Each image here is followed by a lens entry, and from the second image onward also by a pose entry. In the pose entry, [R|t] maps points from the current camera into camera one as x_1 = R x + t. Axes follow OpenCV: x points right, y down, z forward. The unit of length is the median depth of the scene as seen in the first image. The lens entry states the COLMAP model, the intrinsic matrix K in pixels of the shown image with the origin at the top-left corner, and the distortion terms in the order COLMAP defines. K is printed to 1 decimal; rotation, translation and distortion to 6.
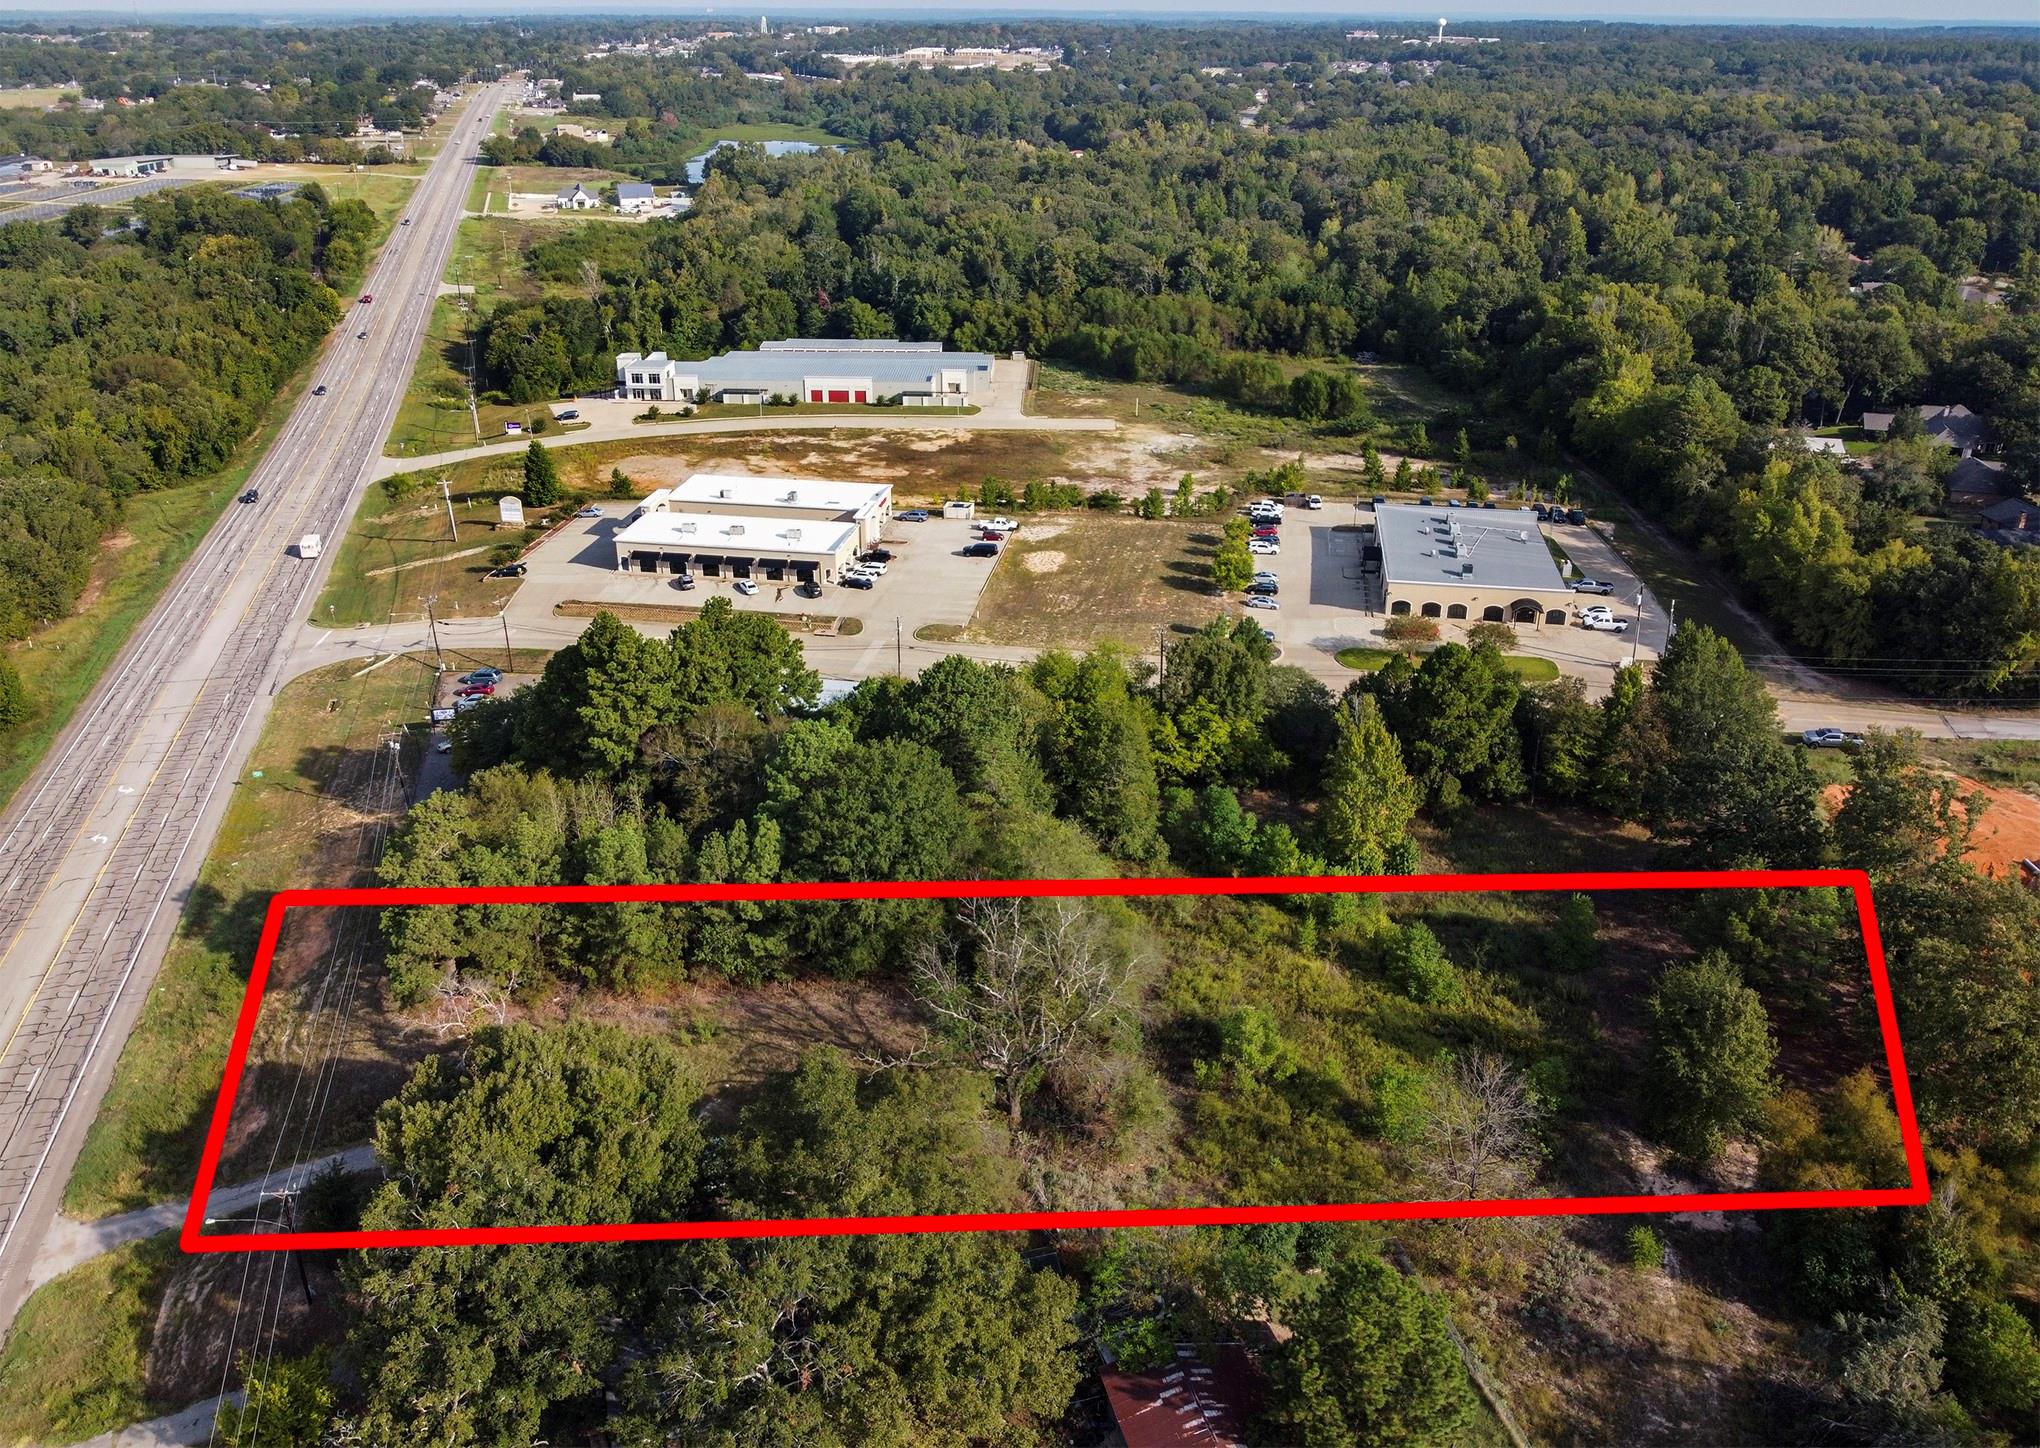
lens RADIAL K [[1509.9, 0, 1039.2], [0, 1509.9, 720.7], [0, 0, 1]] dist [-0.012087, -0.004360]
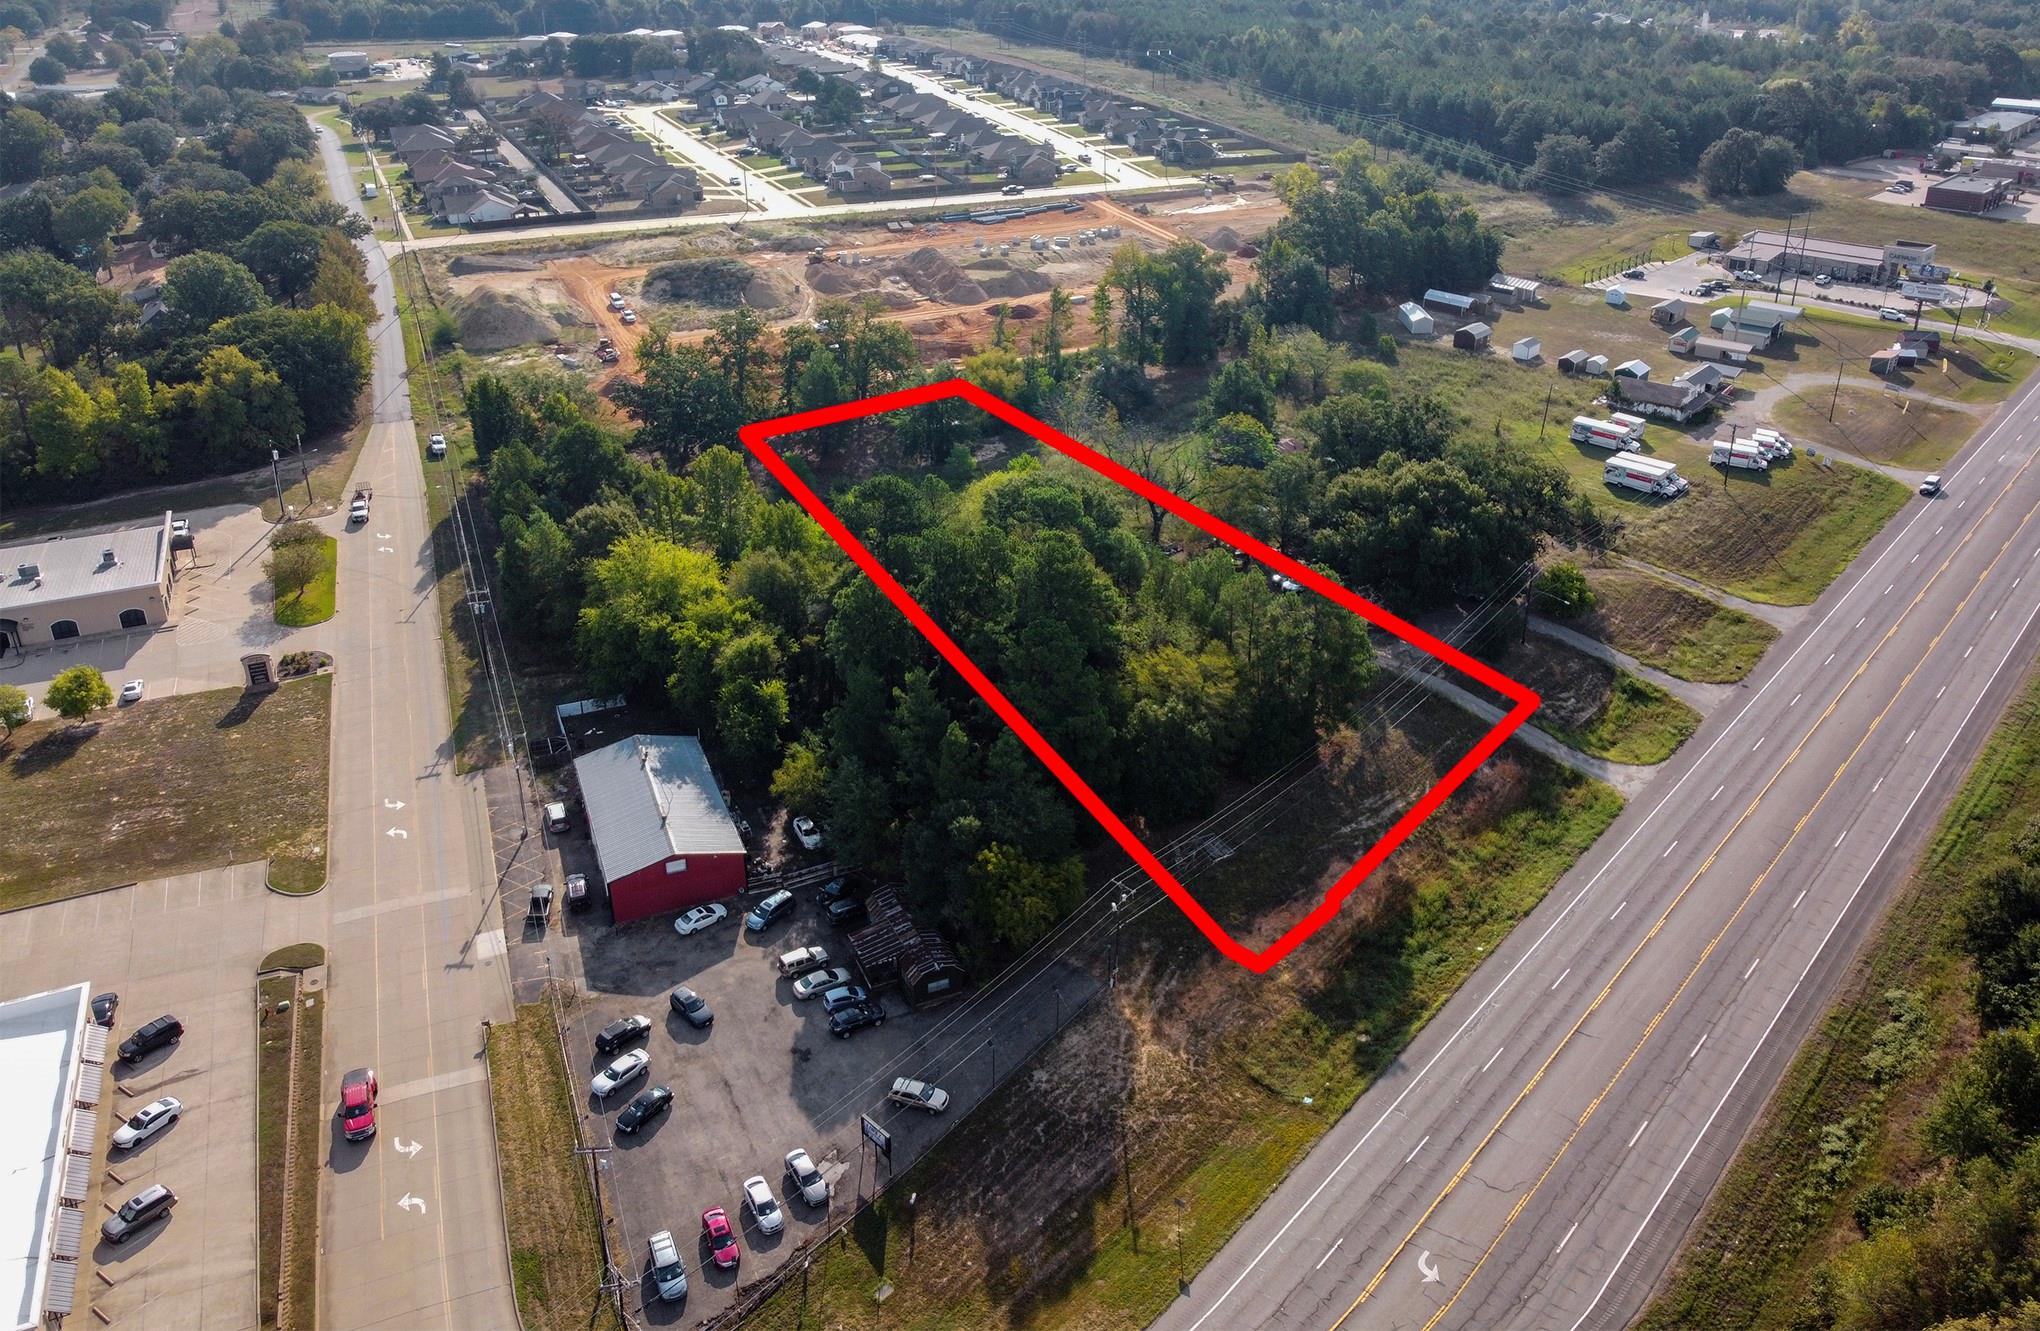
lens RADIAL K [[1510.8, 0, 962.3], [0, 1510.8, 663.5], [0, 0, 1]] dist [-0.012559, -0.003369]
pose [[-0.504775, -0.402453, 0.763697, -0.659270], [0.378496, 0.691924, 0.614802, -0.404911], [-0.775850, 0.599393, -0.196939, 0.816663]]
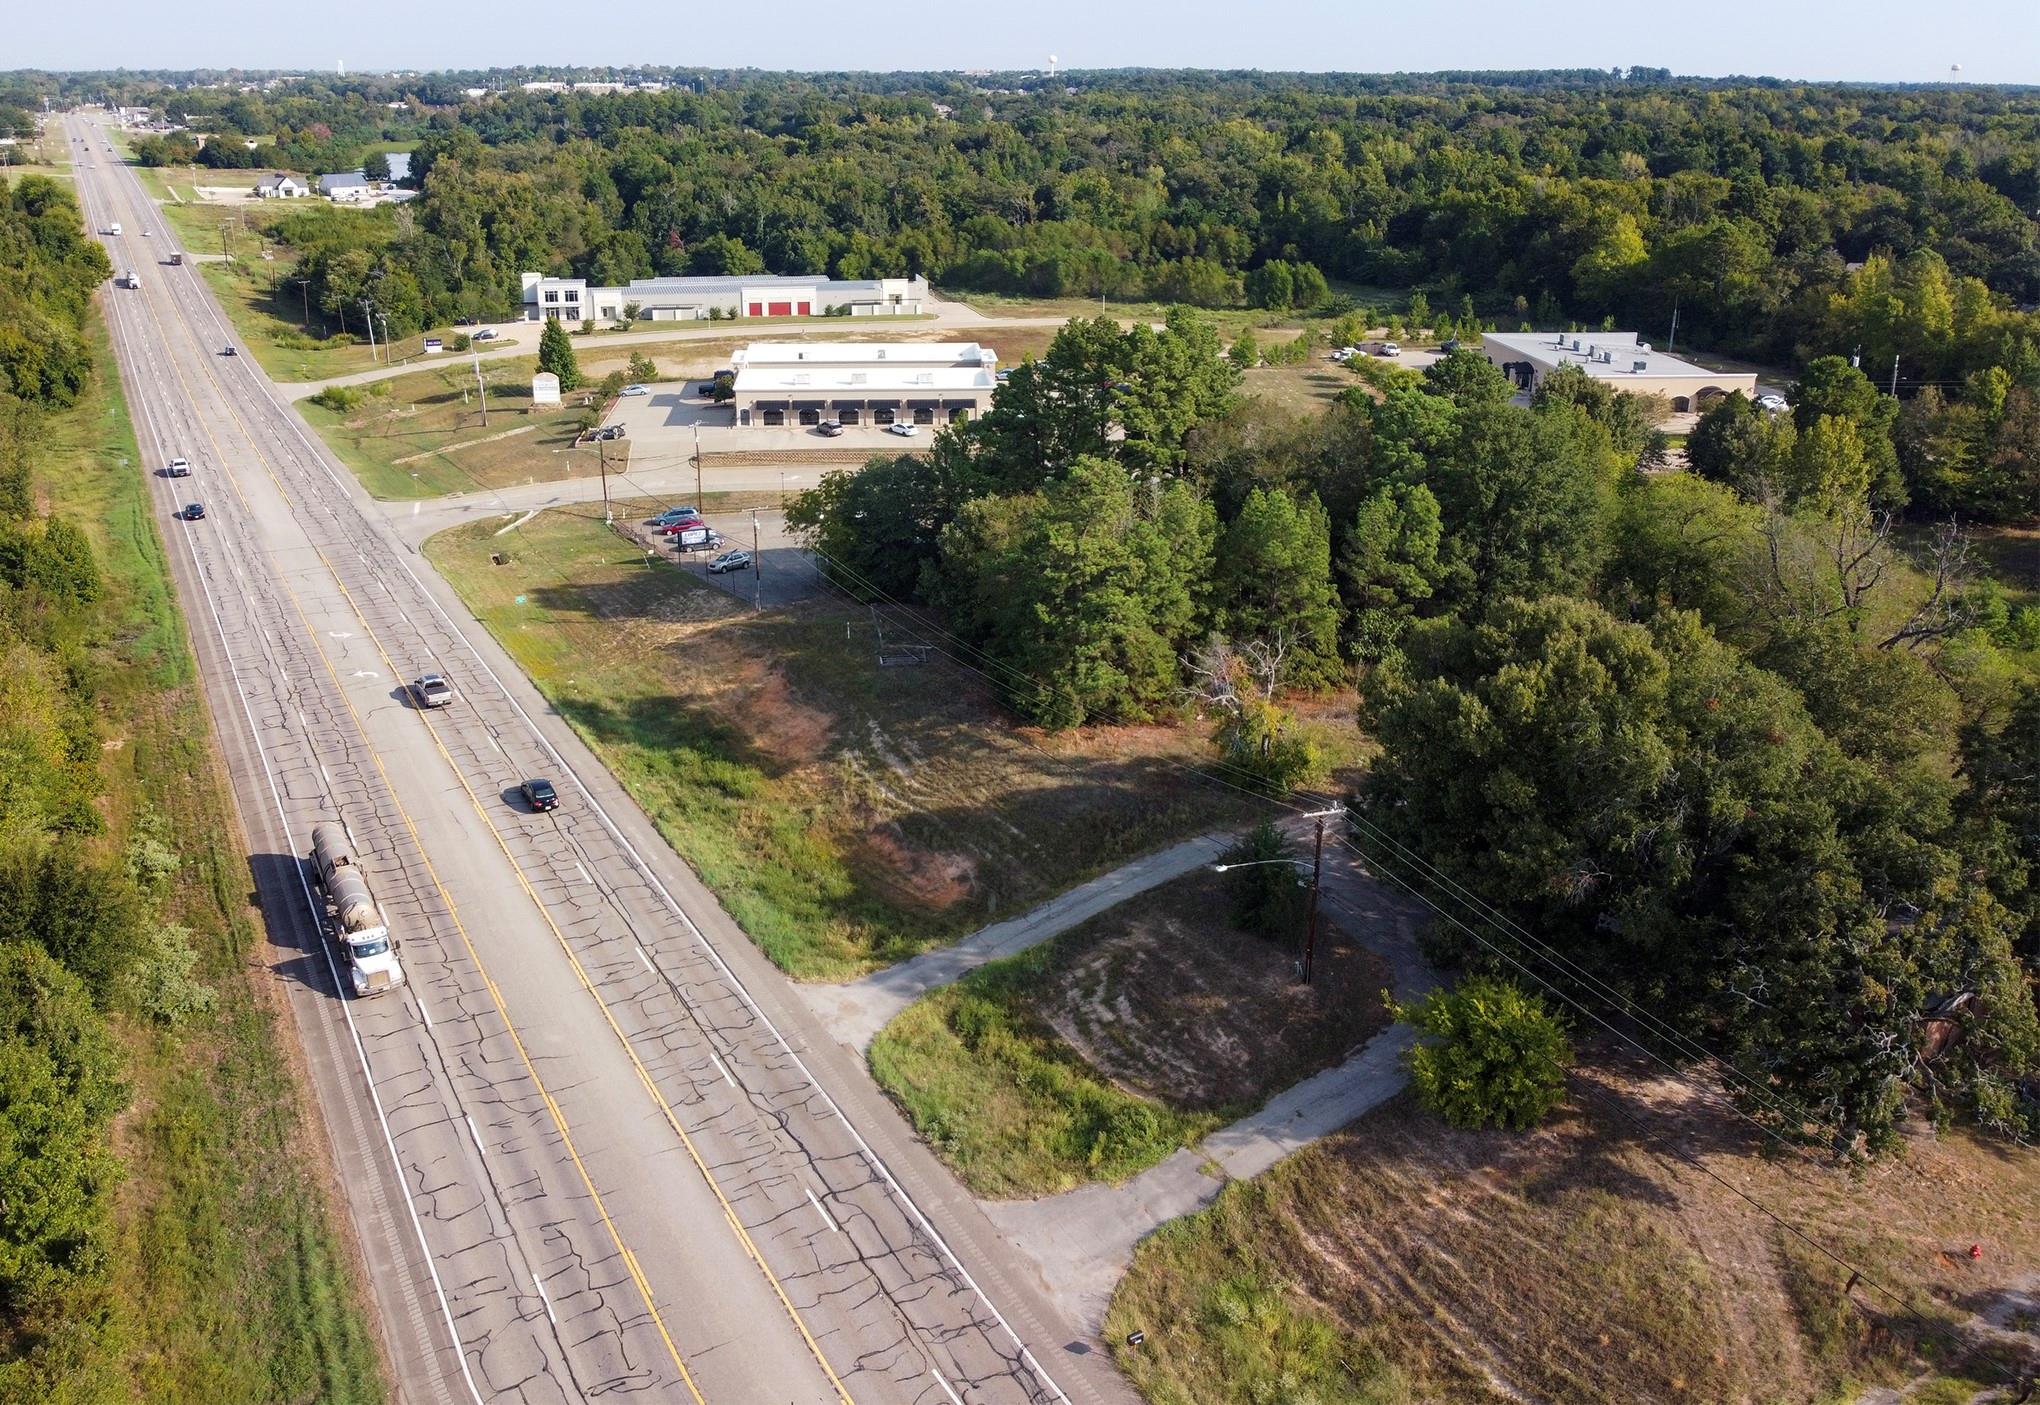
lens RADIAL K [[1589.1, 0, 1011.0], [0, 1589.1, 612.3], [0, 0, 1]] dist [-0.021005, 0.005619]
pose [[0.974021, -0.076884, 0.213009, -0.344776], [0.099015, 0.990517, -0.095244, 0.114774], [-0.203666, 0.113861, 0.972397, 0.097382]]
